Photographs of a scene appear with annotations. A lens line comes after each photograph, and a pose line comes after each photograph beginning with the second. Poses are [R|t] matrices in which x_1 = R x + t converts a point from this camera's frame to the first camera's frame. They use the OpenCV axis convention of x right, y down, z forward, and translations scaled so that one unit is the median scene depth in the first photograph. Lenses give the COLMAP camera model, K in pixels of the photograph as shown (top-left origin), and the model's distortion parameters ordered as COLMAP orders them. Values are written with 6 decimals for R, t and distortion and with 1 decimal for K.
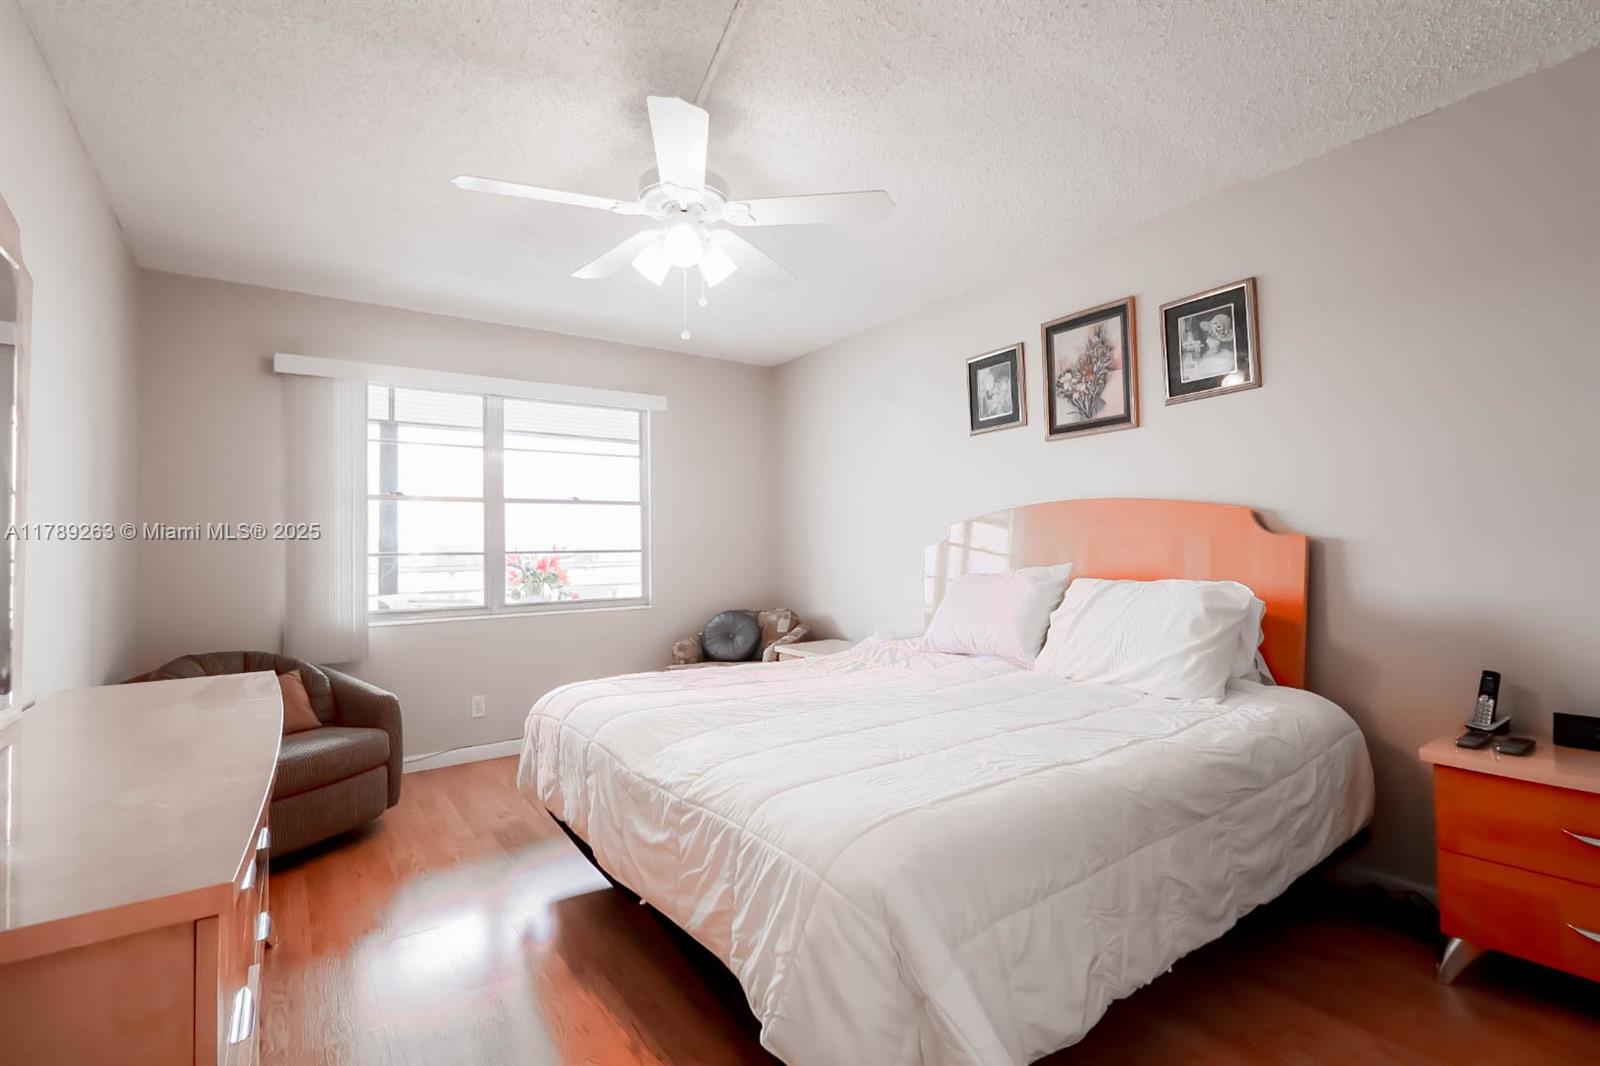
lens RADIAL K [[727.0, 0, 807.7], [0, 727.0, 531.4], [0, 0, 1]] dist [-0.000002, 0.000677]
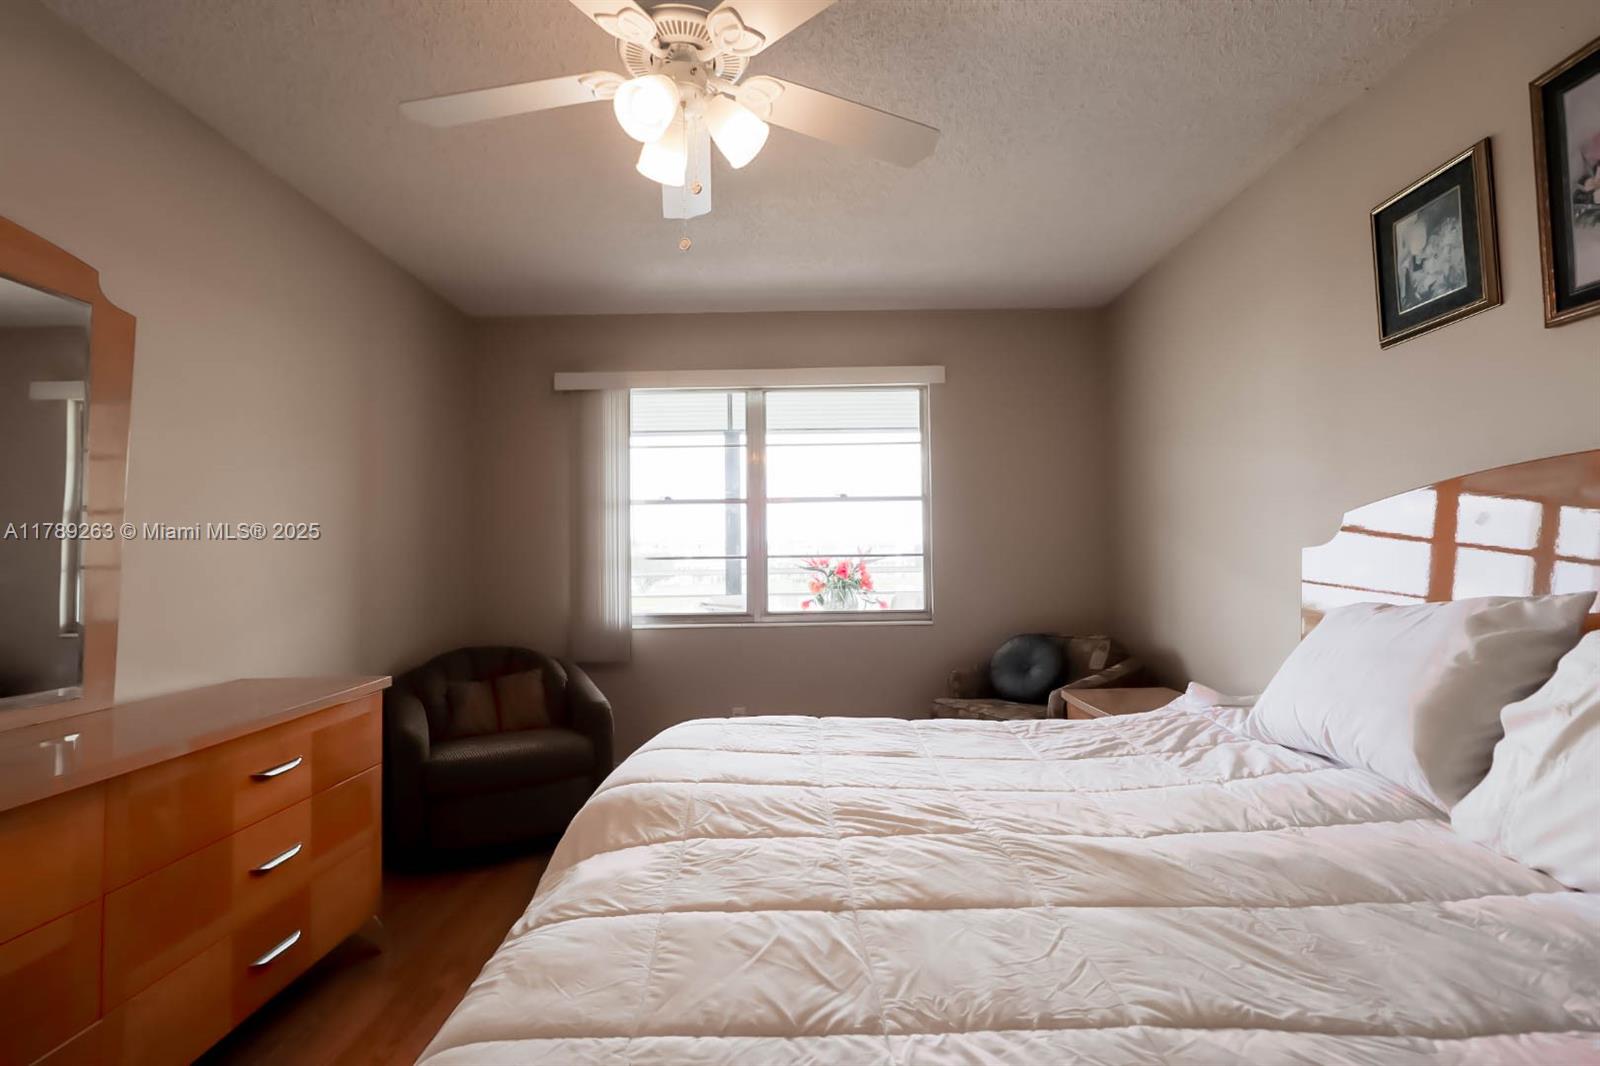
lens RADIAL K [[727.0, 0, 810.9], [0, 727.0, 531.7], [0, 0, 1]] dist [-0.000002, 0.000677]
pose [[0.810996, -0.015079, -0.584858, 0.201349], [0.015078, 0.999874, -0.004872, 0.002939], [0.584858, -0.004867, 0.811121, 0.319002]]
